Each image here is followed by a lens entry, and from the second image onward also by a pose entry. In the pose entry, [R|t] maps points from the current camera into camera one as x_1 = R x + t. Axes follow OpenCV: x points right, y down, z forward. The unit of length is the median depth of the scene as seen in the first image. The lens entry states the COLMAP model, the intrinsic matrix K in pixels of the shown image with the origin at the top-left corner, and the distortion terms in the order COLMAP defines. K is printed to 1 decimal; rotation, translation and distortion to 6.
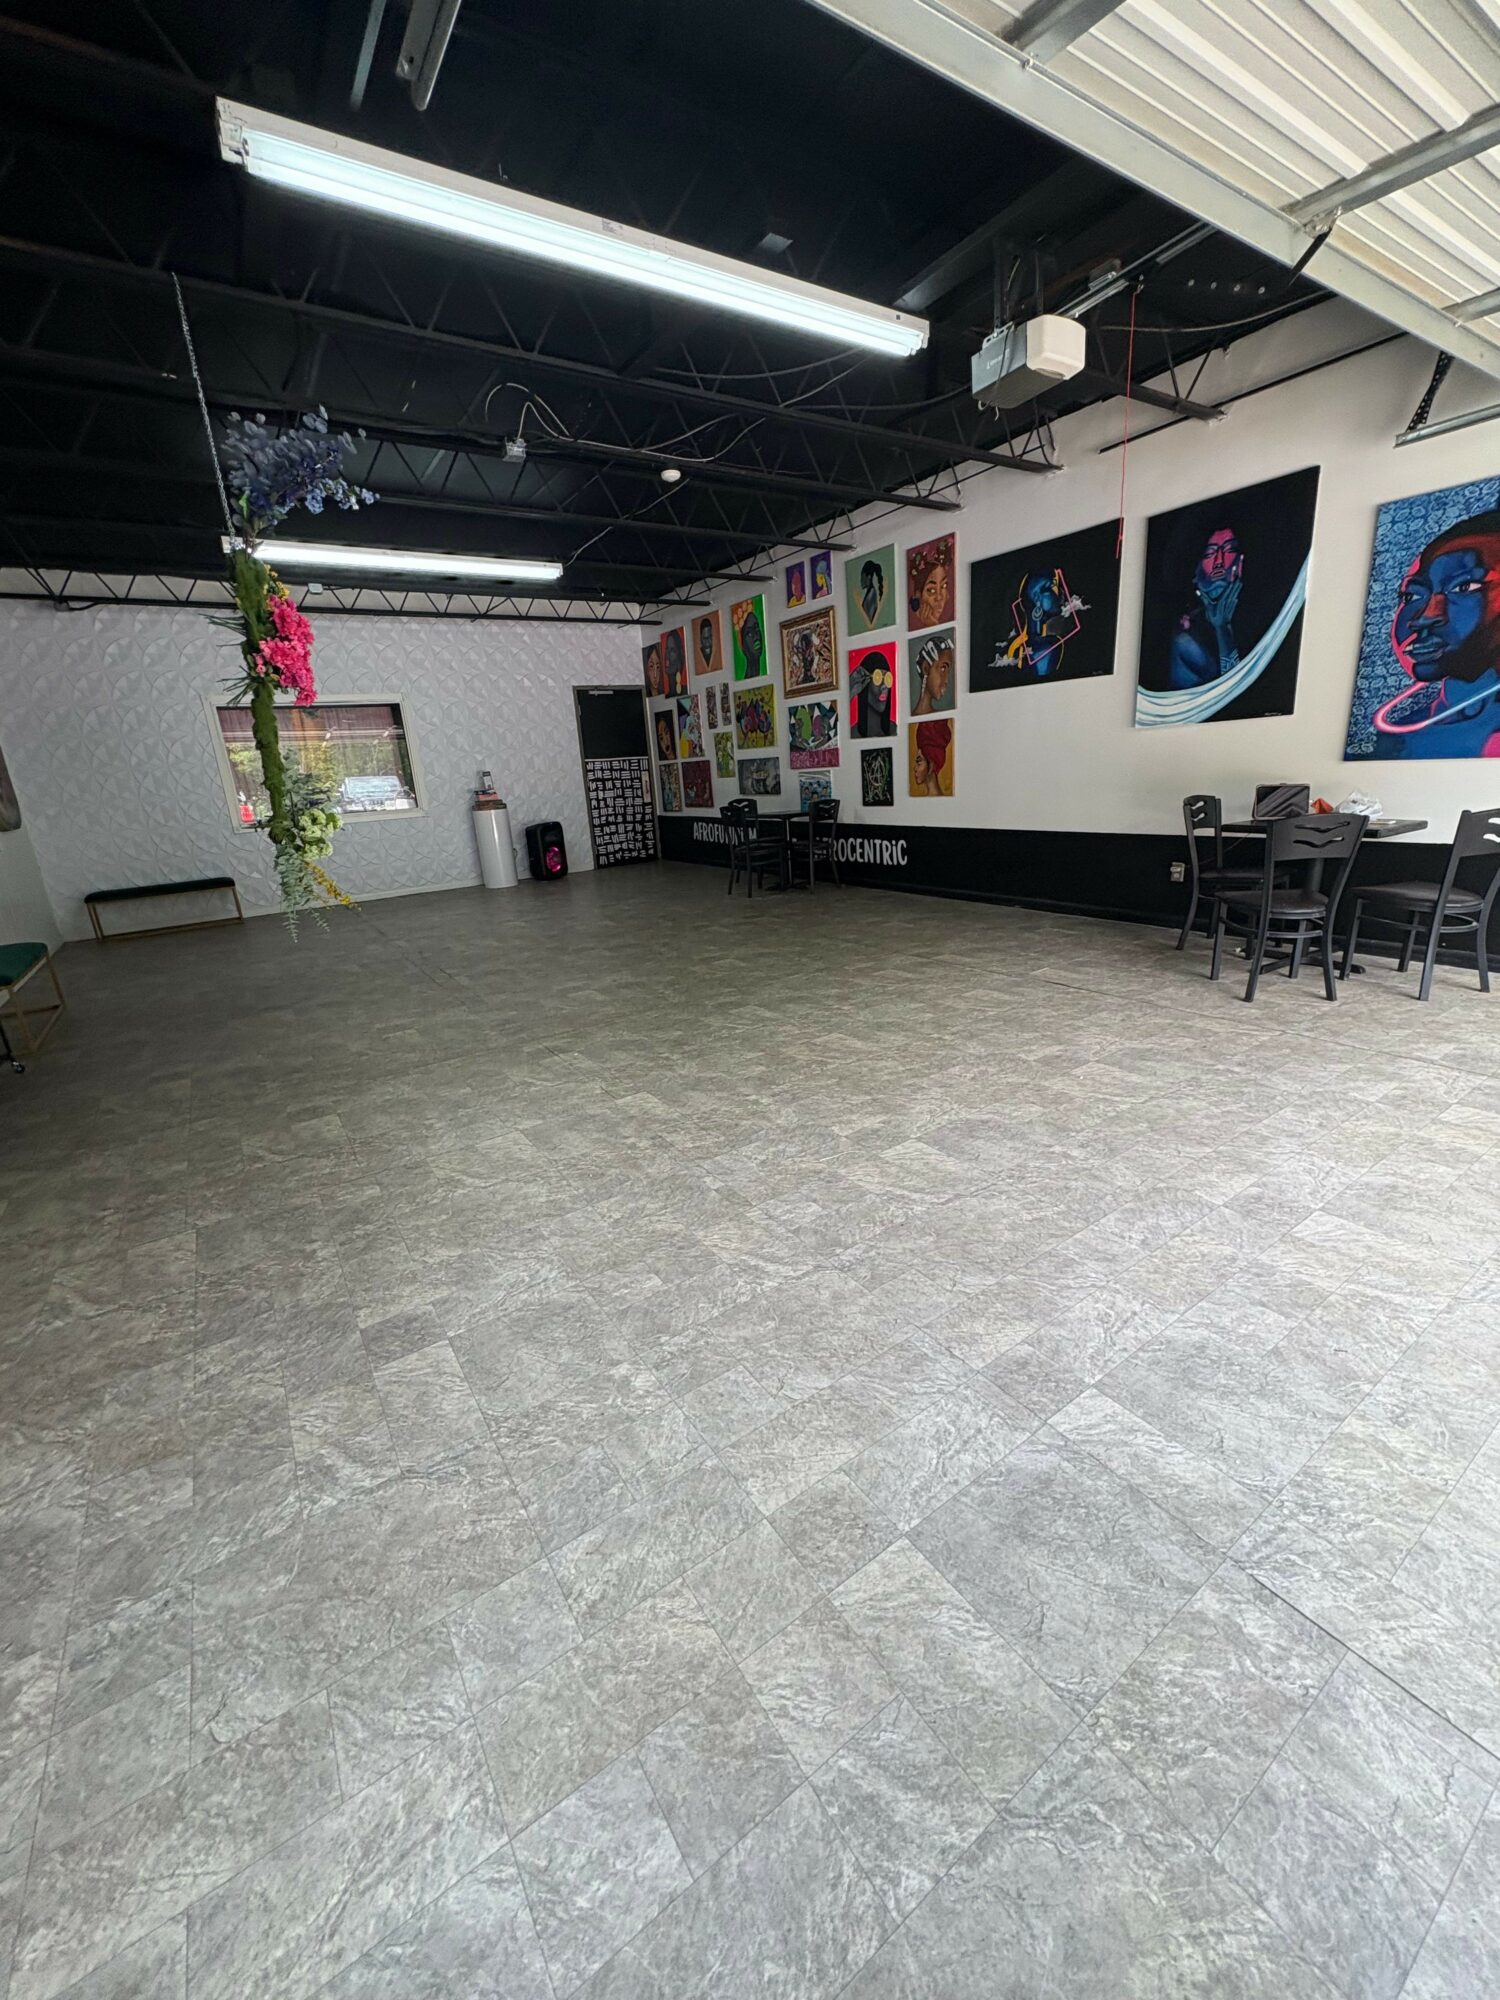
lens RADIAL K [[803.4, 0, 752.0], [0, 803.4, 991.8], [0, 0, 1]] dist [0.000924, -0.000430]
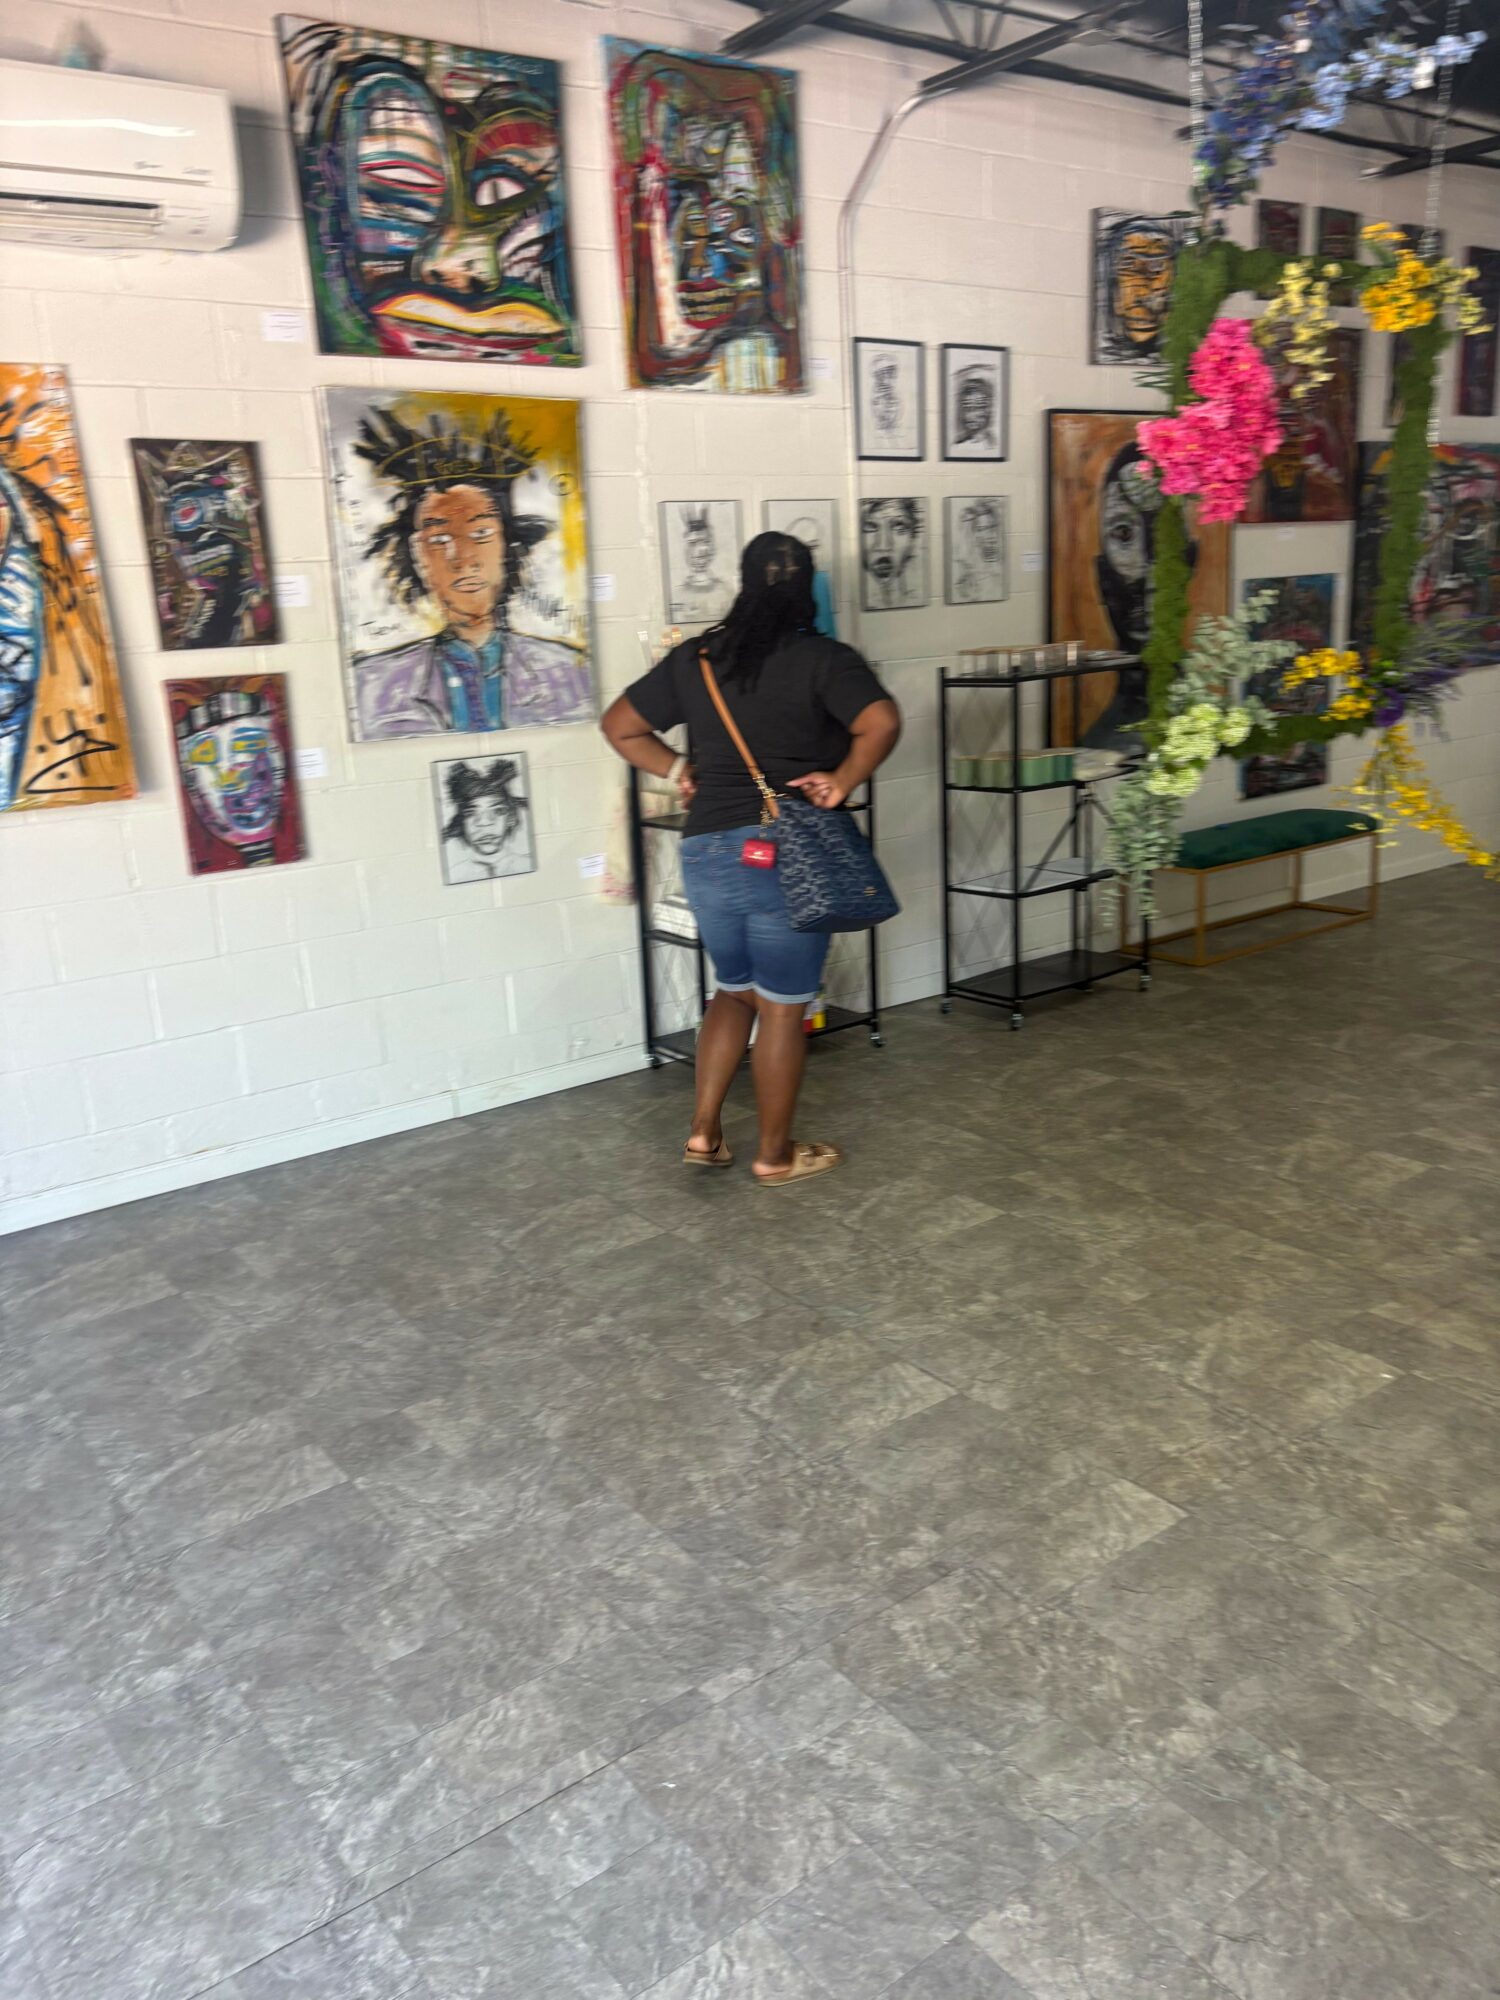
lens RADIAL K [[1512.2, 0, 750.3], [0, 1512.2, 995.8], [0, 0, 1]] dist [0.030843, -0.007627]
pose [[0.052961, 0.319566, -0.946083, 0.661990], [-0.232157, 0.925394, 0.299582, -0.394539], [0.971235, 0.203774, 0.123200, 0.859576]]
